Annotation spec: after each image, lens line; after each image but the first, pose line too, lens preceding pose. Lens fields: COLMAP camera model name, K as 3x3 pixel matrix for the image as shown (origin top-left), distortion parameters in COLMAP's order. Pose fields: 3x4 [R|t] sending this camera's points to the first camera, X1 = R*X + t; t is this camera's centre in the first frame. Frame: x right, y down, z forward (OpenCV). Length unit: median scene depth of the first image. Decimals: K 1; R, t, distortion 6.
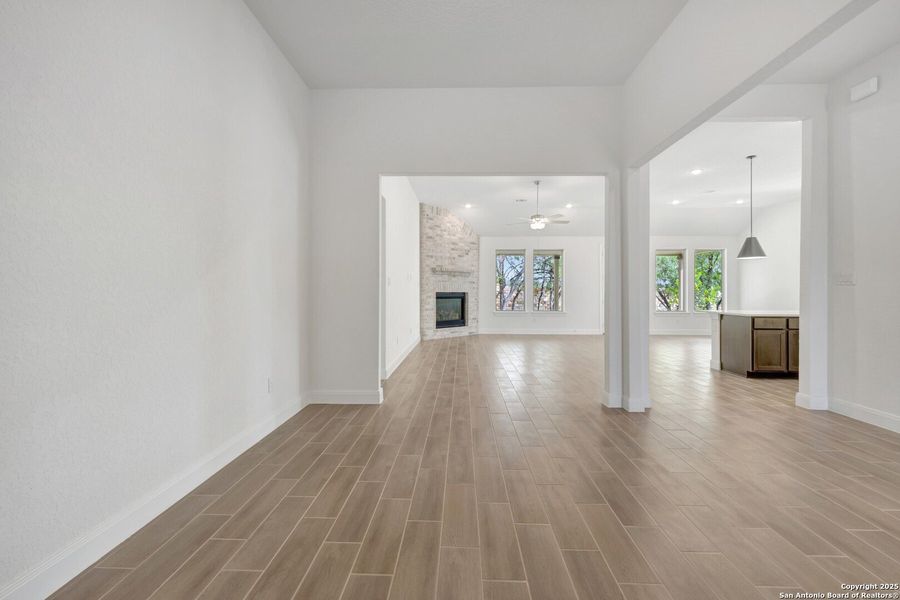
lens RADIAL K [[355.6, 0, 450.9], [0, 355.6, 290.5], [0, 0, 1]] dist [-0.001535, -0.000207]
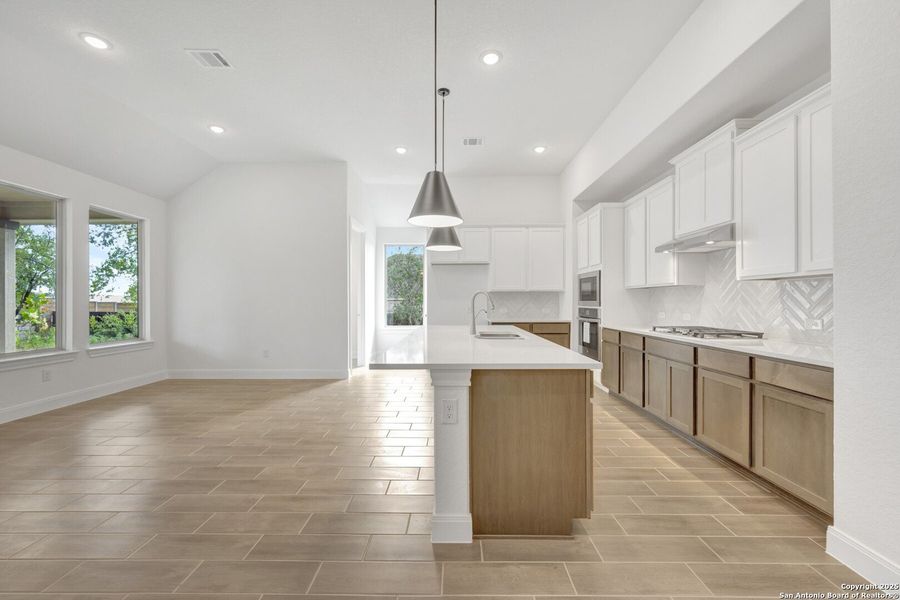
lens RADIAL K [[357.0, 0, 453.6], [0, 357.0, 300.2], [0, 0, 1]] dist [-0.000776, -0.000082]
pose [[-0.023254, -0.001788, 0.999728, 0.261388], [0.001030, 0.999998, 0.001813, 0.001670], [-0.999729, 0.001072, -0.023252, 0.625152]]
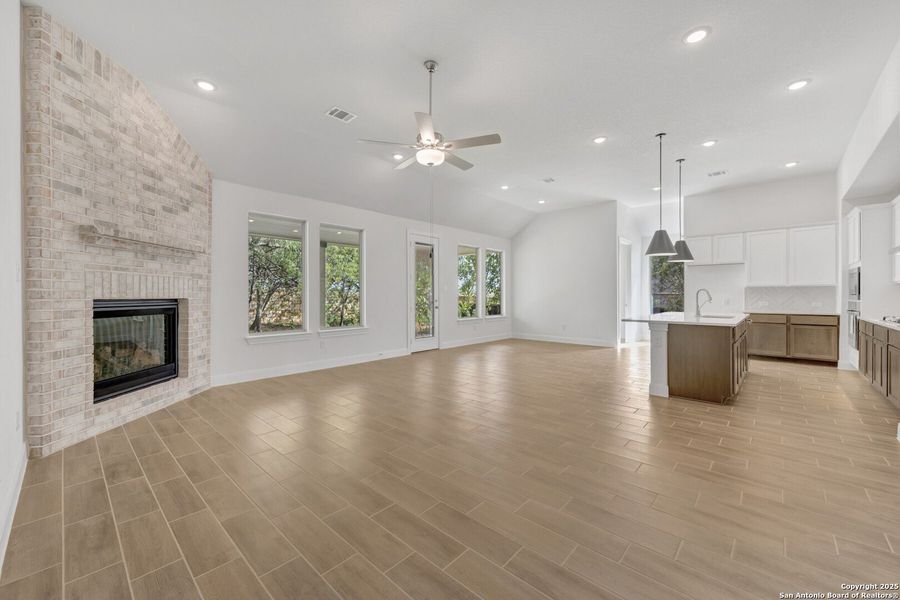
lens RADIAL K [[357.7, 0, 451.2], [0, 357.7, 295.0], [0, 0, 1]] dist [-0.000018, 0.000046]
pose [[0.652914, -0.003543, 0.757424, -0.078757], [0.002519, 0.999994, 0.002506, 0.000775], [-0.757428, 0.000272, 0.652918, 0.520492]]
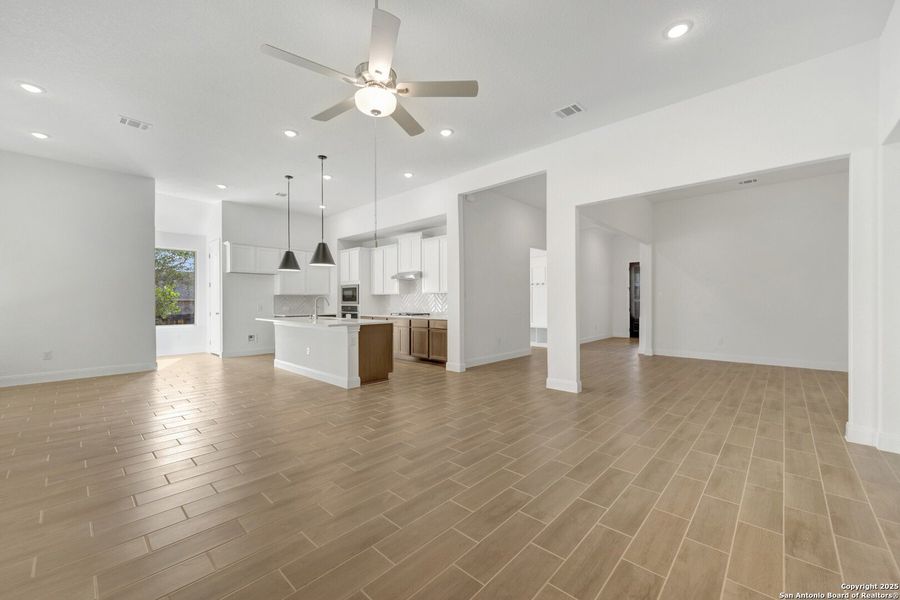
lens RADIAL K [[357.0, 0, 453.6], [0, 357.0, 300.2], [0, 0, 1]] dist [-0.000776, -0.000082]
pose [[-0.754372, -0.000498, 0.656447, -0.023533], [-0.000894, 1.000000, -0.000270, 0.000573], [-0.656446, -0.000791, -0.754372, 0.940467]]
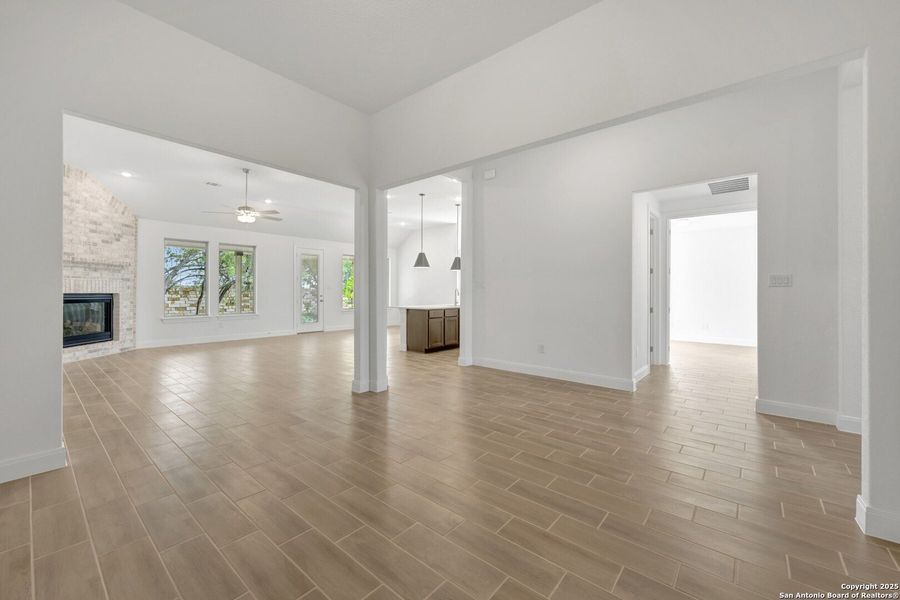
lens RADIAL K [[361.6, 0, 453.3], [0, 361.6, 292.1], [0, 0, 1]] dist [-0.002278, -0.000434]
pose [[0.620063, -0.002093, 0.784550, -0.115707], [-0.000890, 0.999994, 0.003371, -0.000294], [-0.784552, -0.002788, 0.620057, 0.017352]]
